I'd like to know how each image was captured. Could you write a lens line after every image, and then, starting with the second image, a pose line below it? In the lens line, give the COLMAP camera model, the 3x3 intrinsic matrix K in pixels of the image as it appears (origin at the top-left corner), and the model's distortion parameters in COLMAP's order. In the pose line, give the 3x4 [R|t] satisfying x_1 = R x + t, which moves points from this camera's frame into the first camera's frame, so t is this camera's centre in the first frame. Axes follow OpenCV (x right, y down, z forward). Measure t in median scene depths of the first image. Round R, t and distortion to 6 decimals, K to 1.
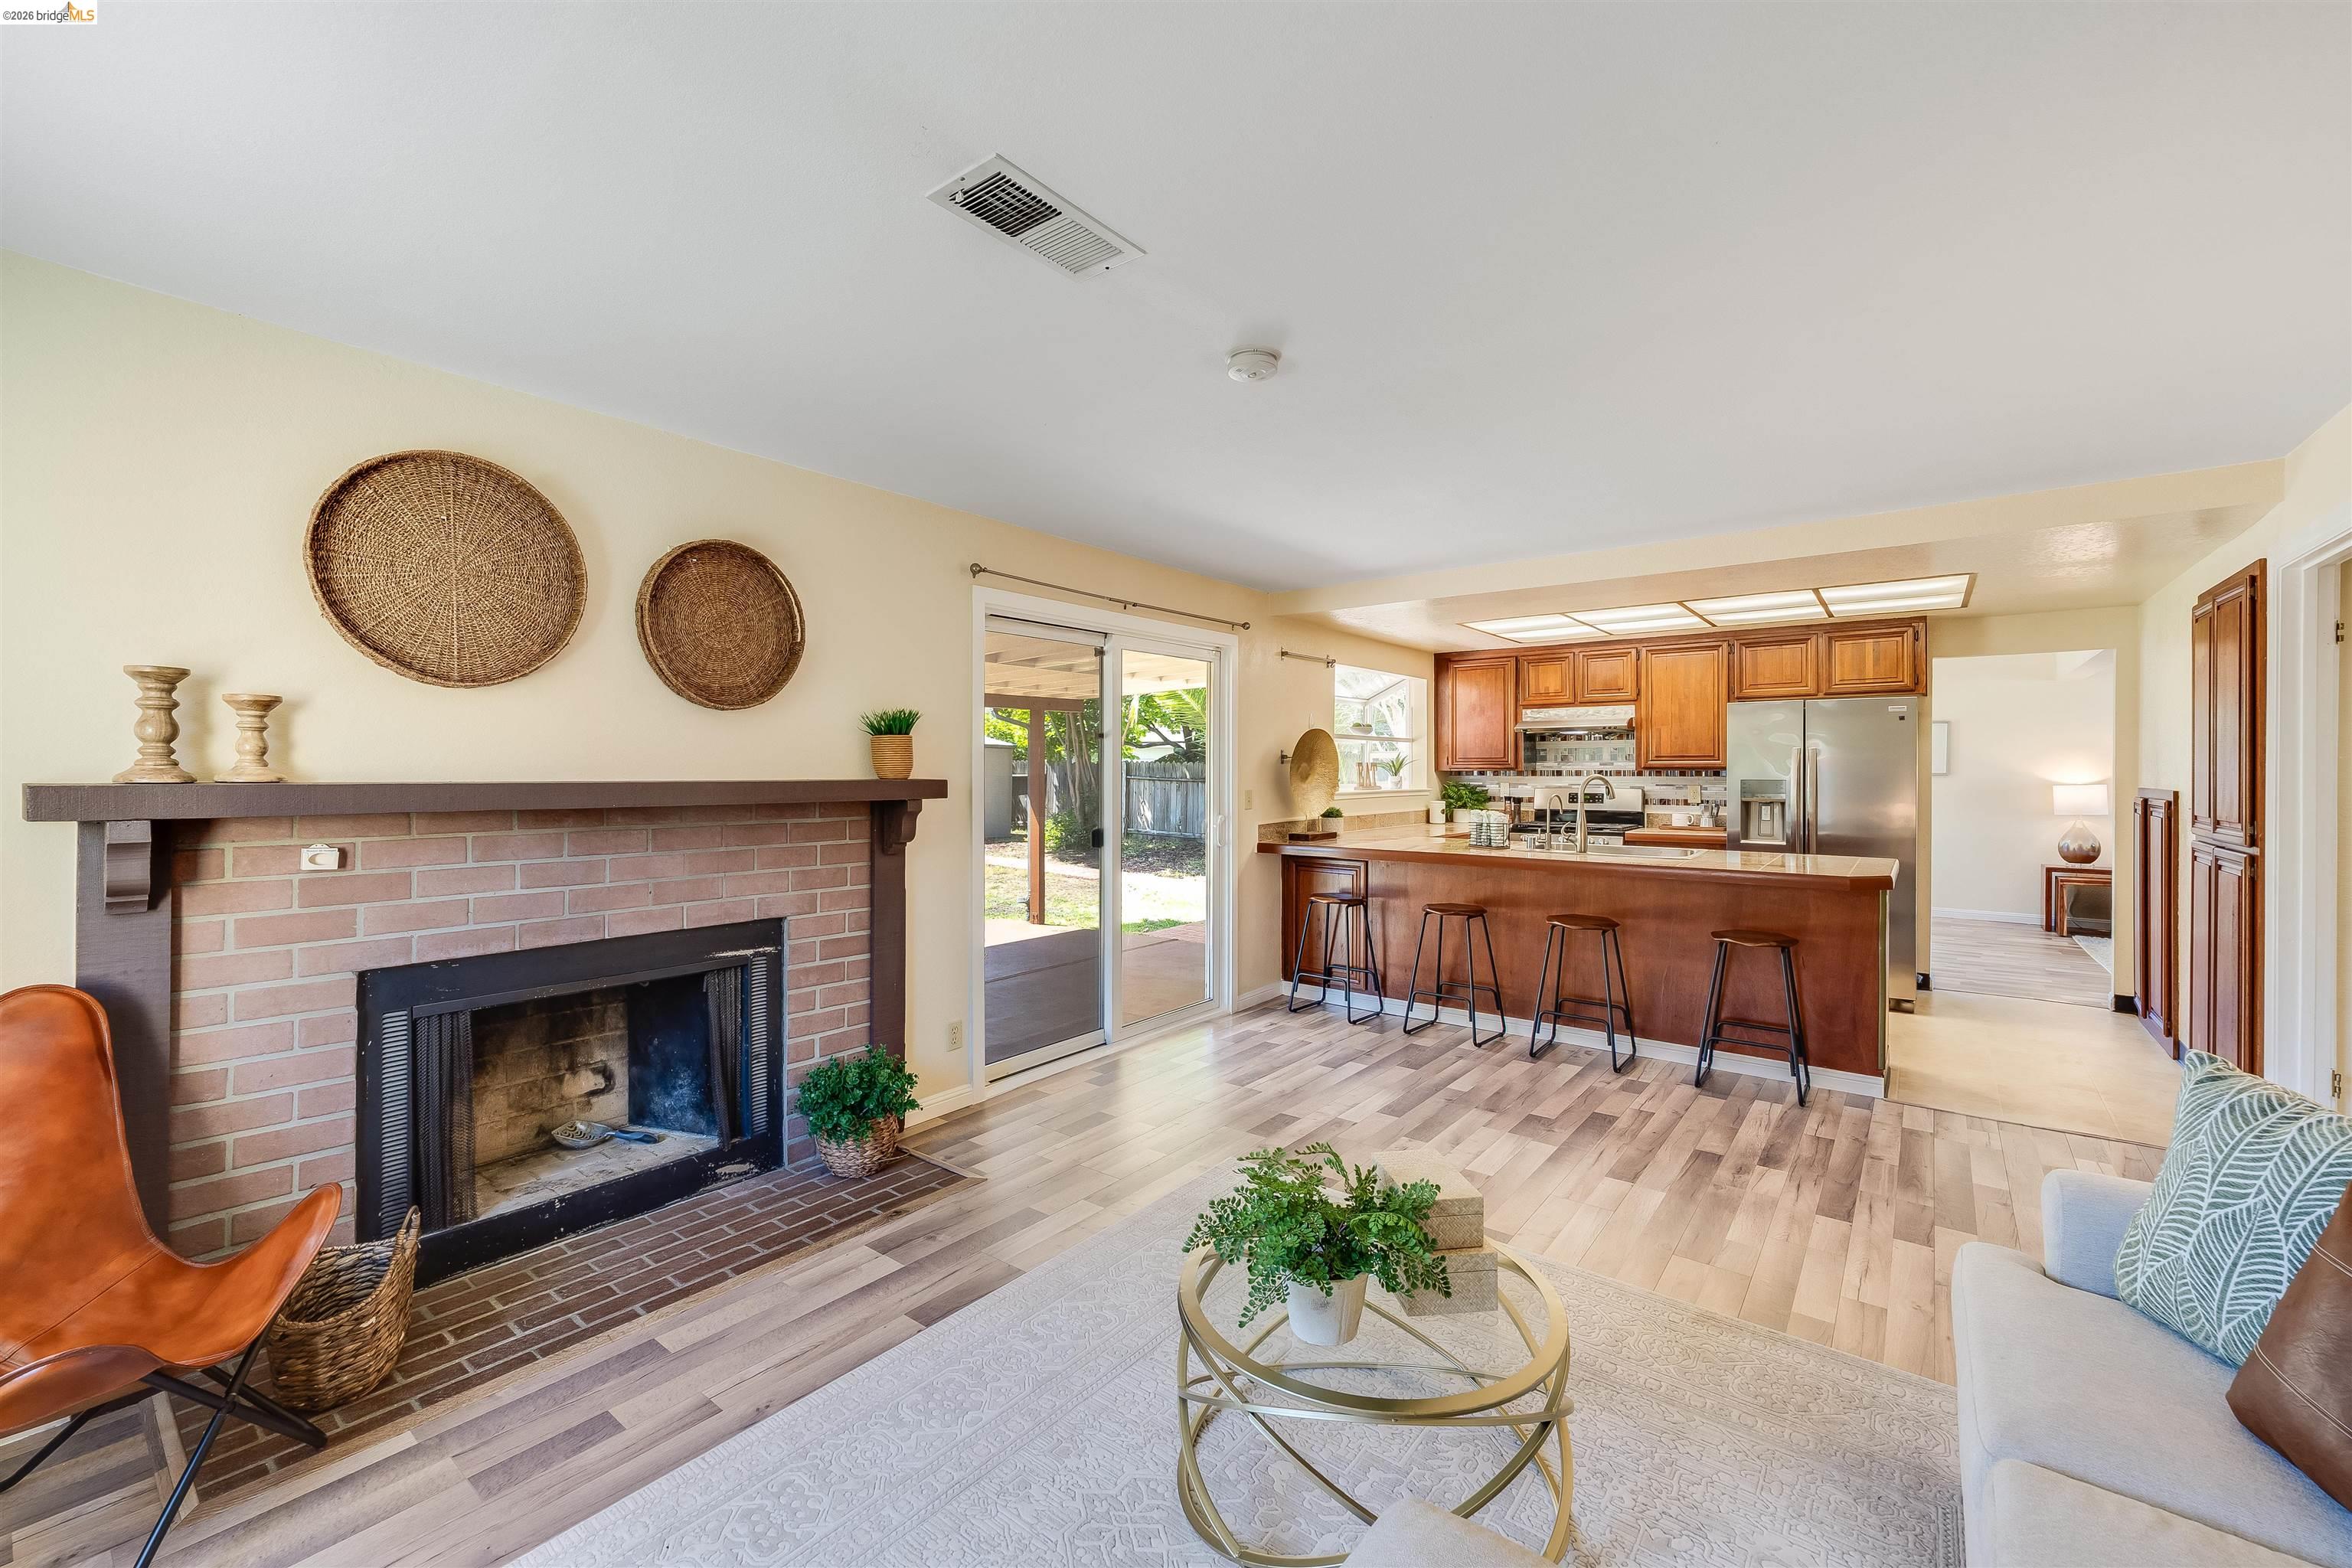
lens RADIAL K [[967.8, 0, 1156.4], [0, 967.8, 773.4], [0, 0, 1]] dist [0.000301, -0.001295]
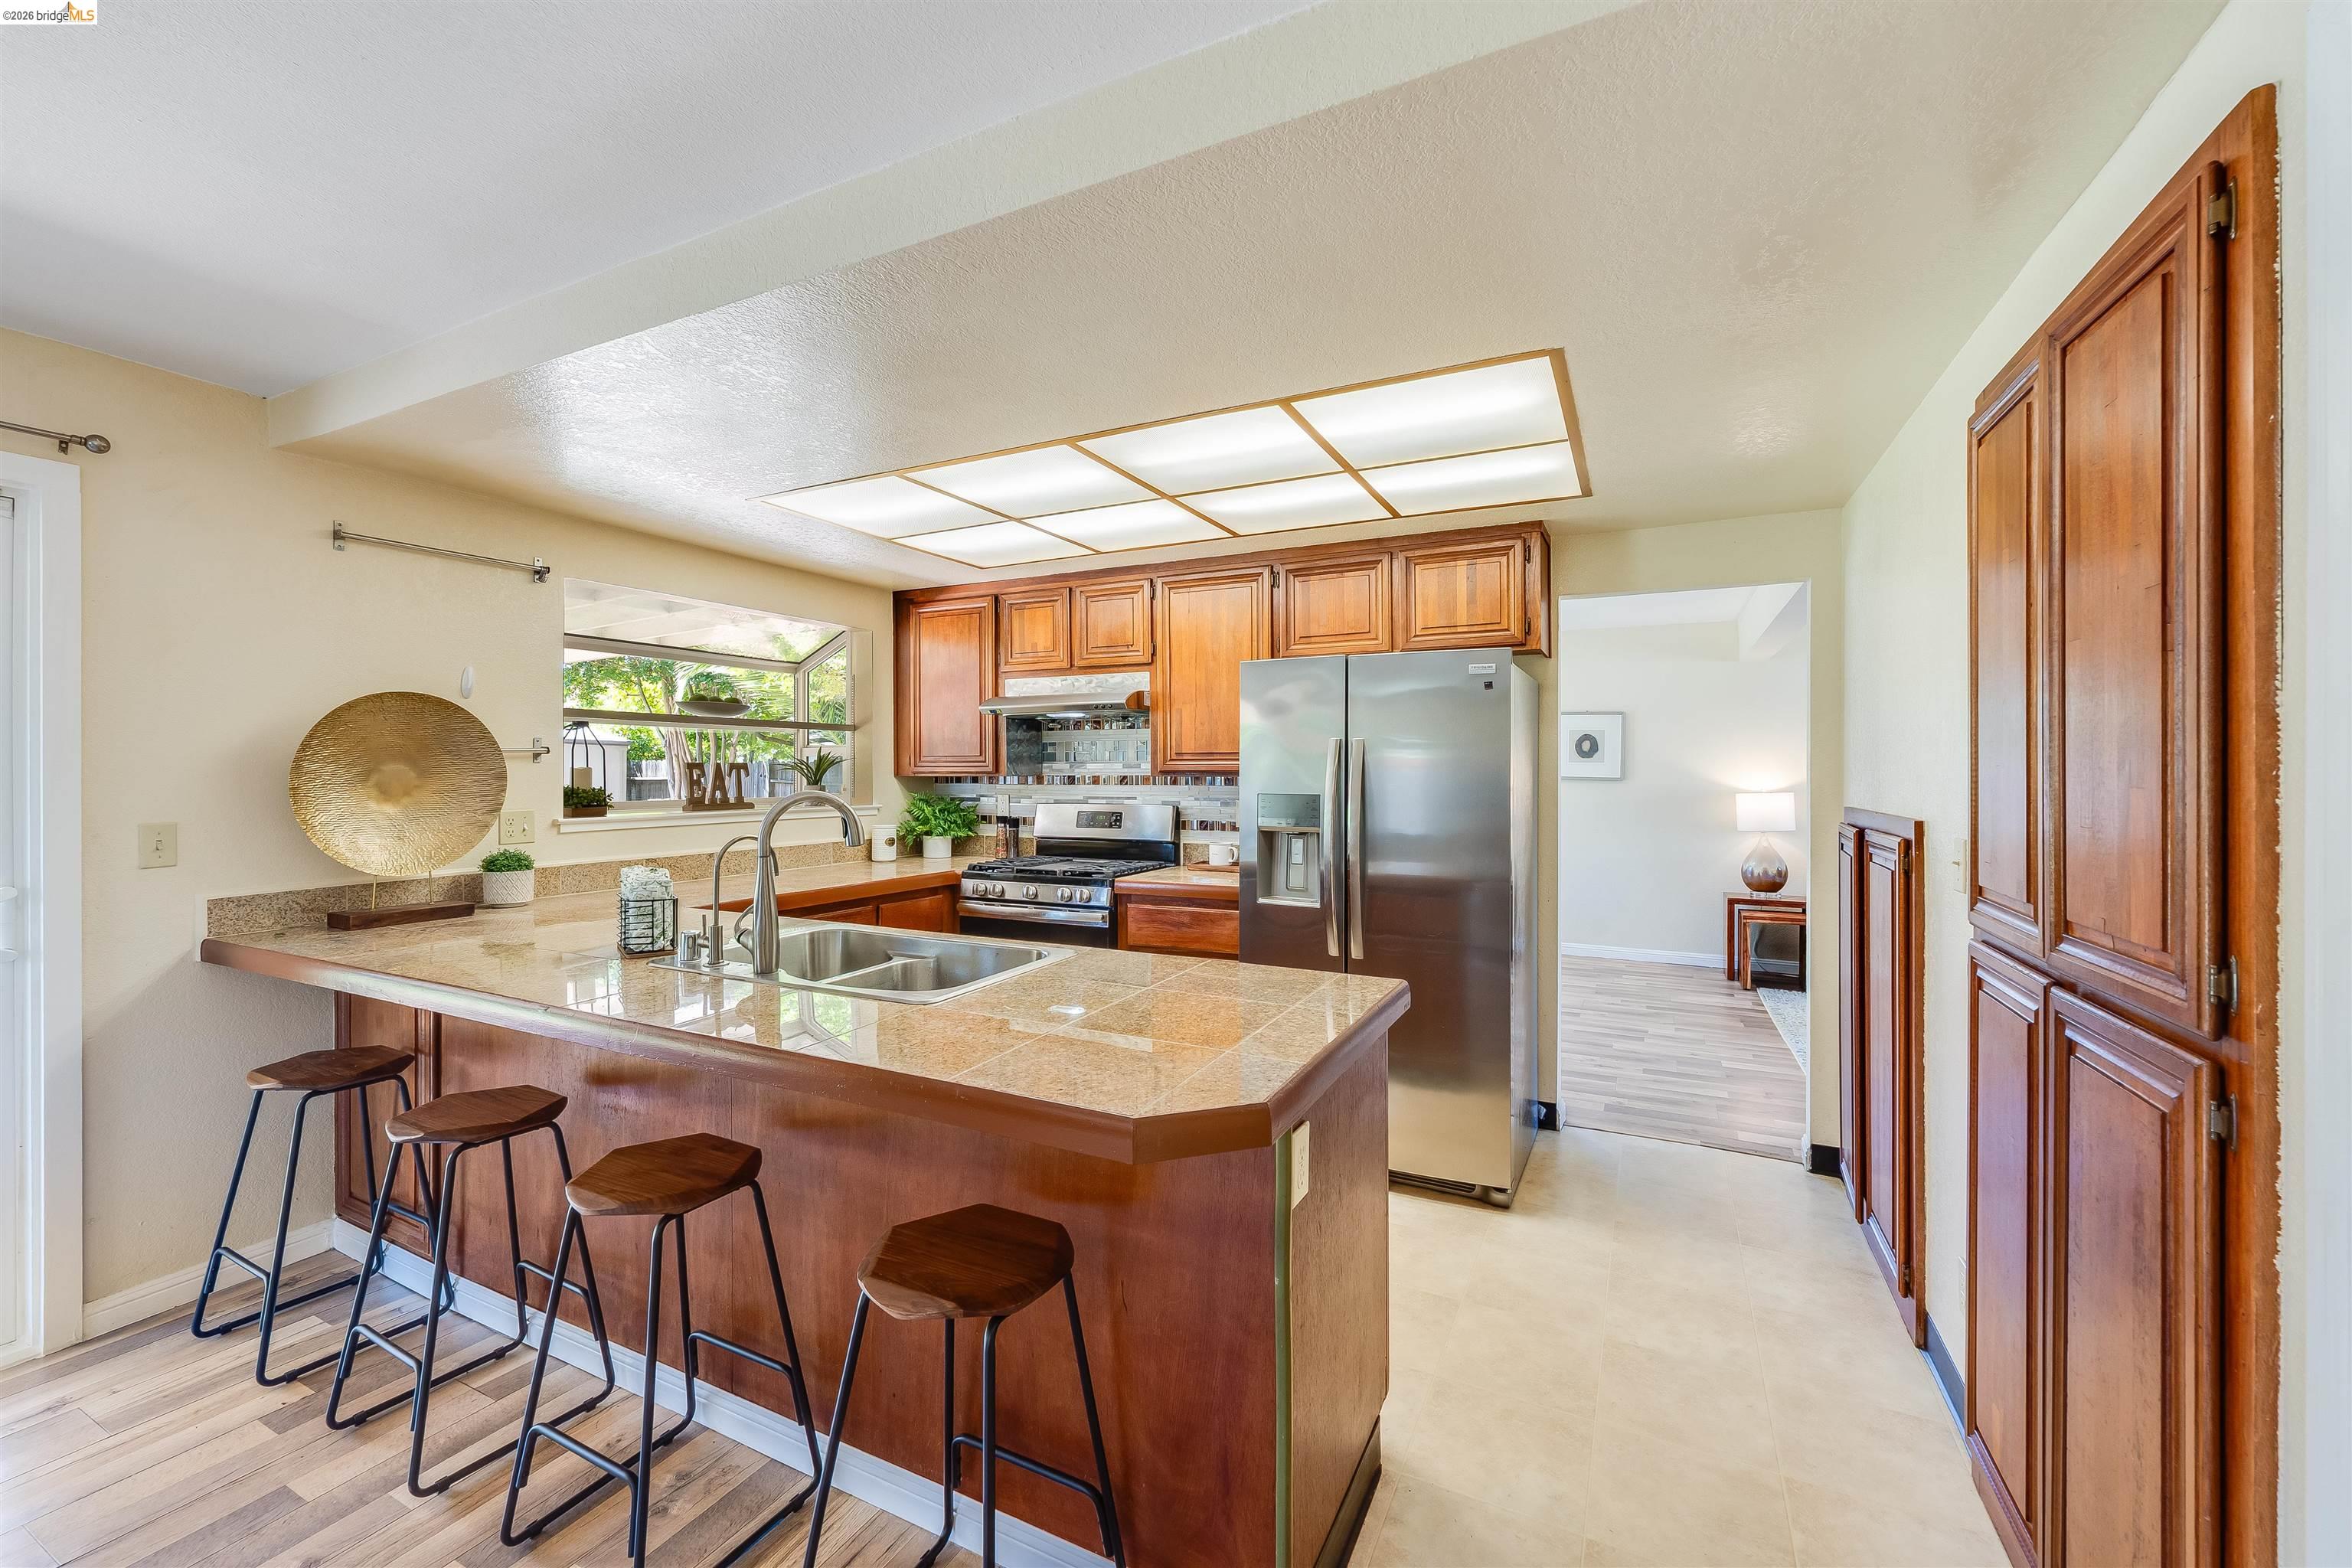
lens RADIAL K [[967.8, 0, 1157.3], [0, 967.8, 769.5], [0, 0, 1]] dist [0.000301, -0.001295]
pose [[0.980354, -0.000891, 0.197244, 0.364748], [0.001707, 0.999991, -0.003966, -0.004820], [-0.197238, 0.004225, 0.980346, 0.376894]]
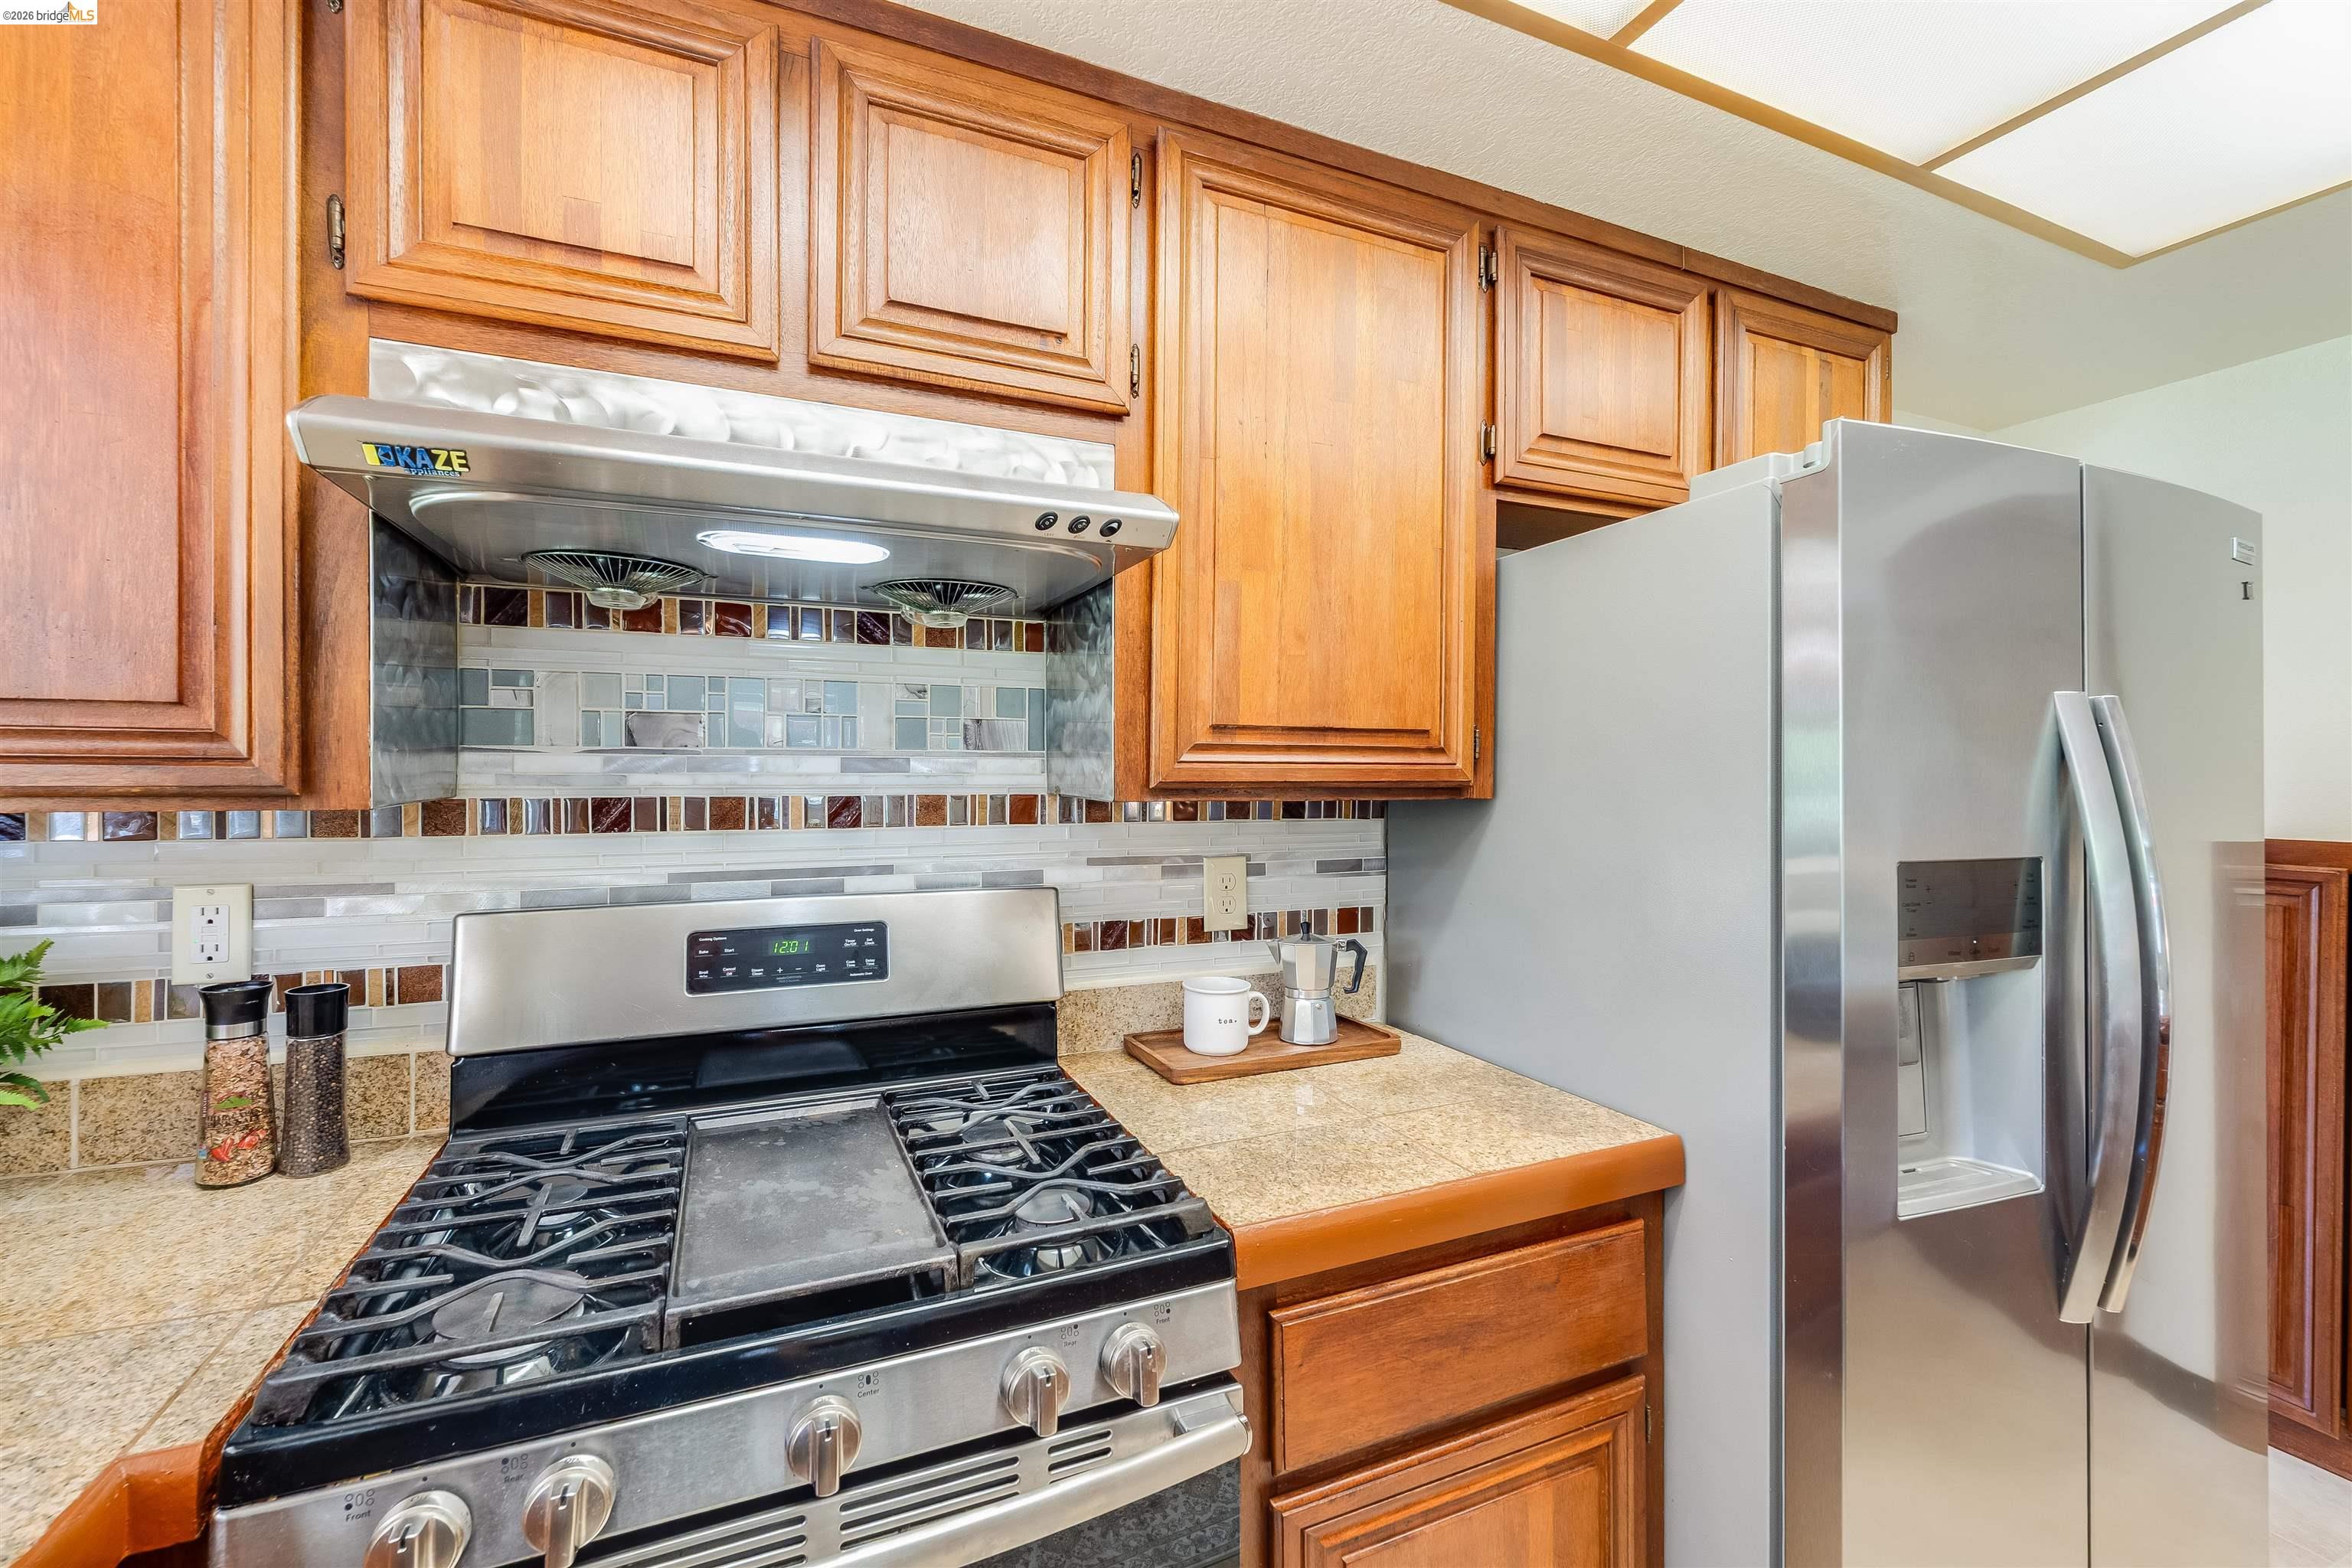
lens RADIAL K [[957.5, 0, 1165.6], [0, 957.5, 781.7], [0, 0, 1]] dist [0.000965, -0.000033]
pose [[0.476005, -0.003363, 0.879436, 0.328965], [0.001394, 0.999994, 0.003069, -0.007055], [-0.879442, -0.000235, 0.476007, 0.877570]]
